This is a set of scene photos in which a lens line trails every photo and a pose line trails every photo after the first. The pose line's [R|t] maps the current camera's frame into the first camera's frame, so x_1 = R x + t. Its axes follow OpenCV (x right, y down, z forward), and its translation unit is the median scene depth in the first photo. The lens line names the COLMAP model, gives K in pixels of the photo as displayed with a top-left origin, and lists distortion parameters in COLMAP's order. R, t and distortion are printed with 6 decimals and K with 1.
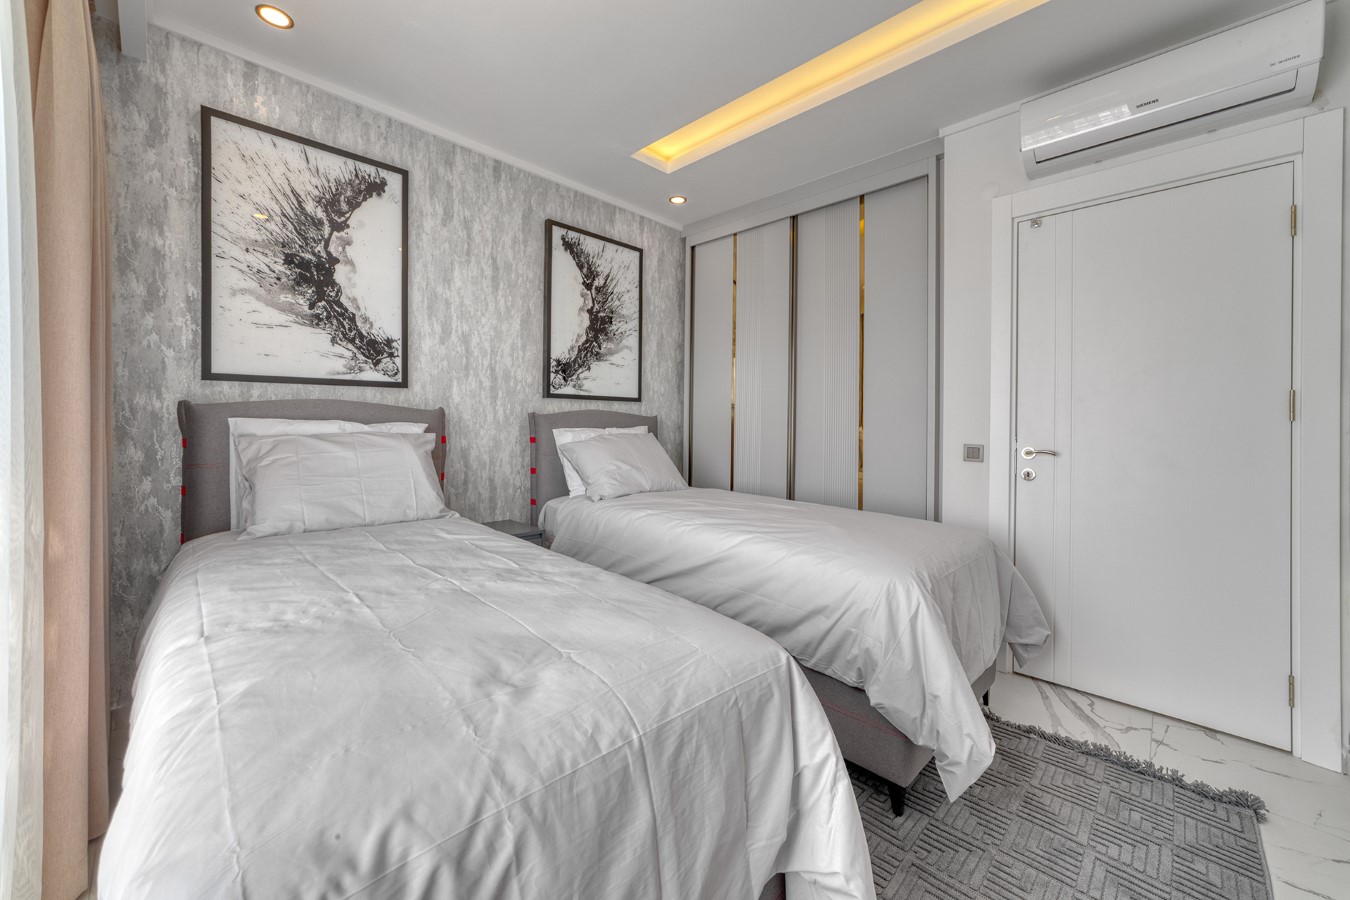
lens RADIAL K [[542.4, 0, 673.3], [0, 542.4, 438.4], [0, 0, 1]] dist [-0.019194, 0.008910]
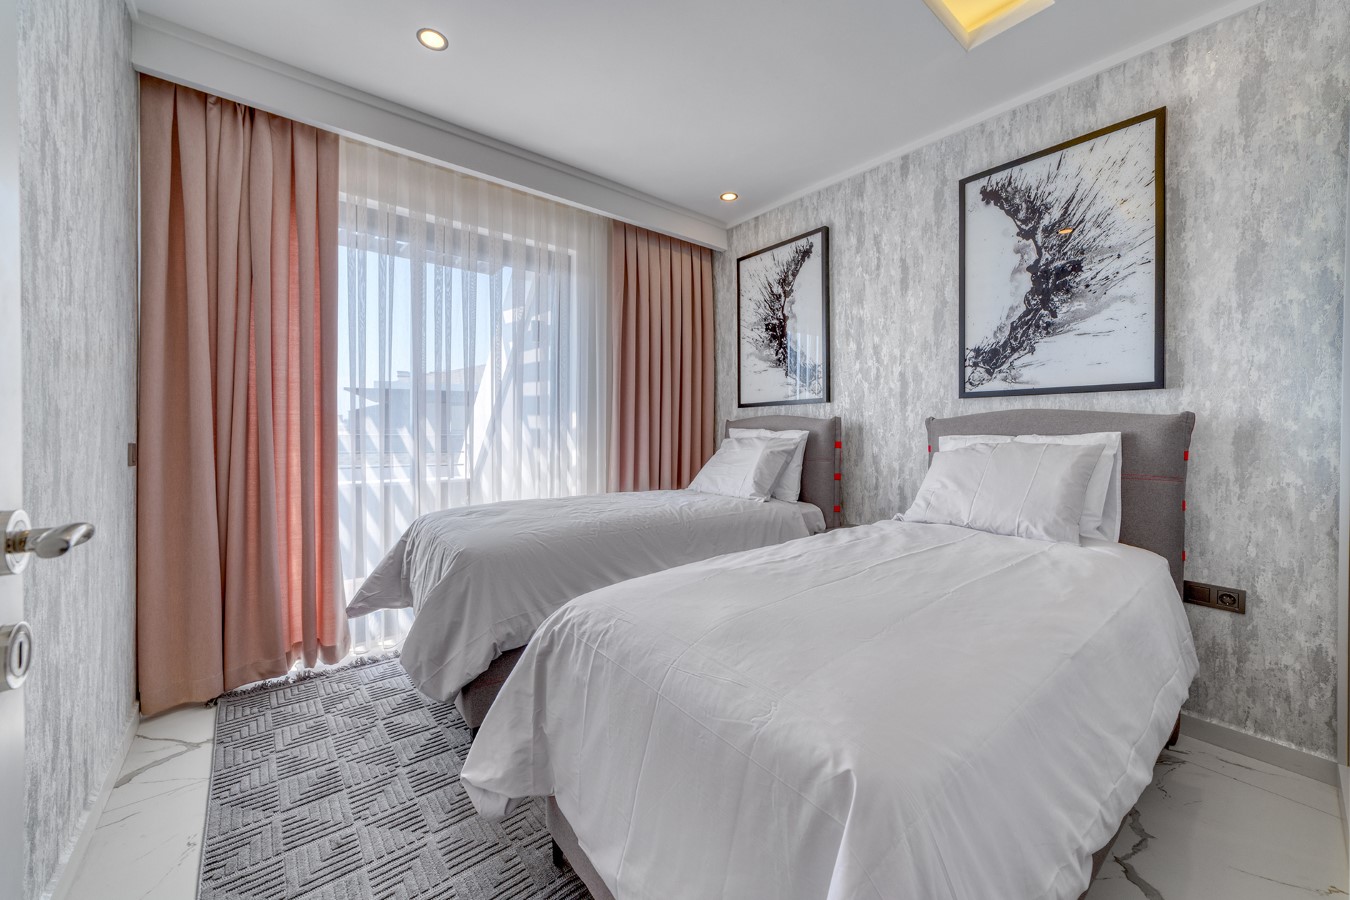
lens RADIAL K [[542.4, 0, 673.3], [0, 542.4, 438.4], [0, 0, 1]] dist [-0.019194, 0.008910]
pose [[-0.149172, 0.010534, -0.988755, 0.627432], [-0.018106, 0.999747, 0.013382, -0.017372], [0.988646, 0.019898, -0.148943, 0.680652]]
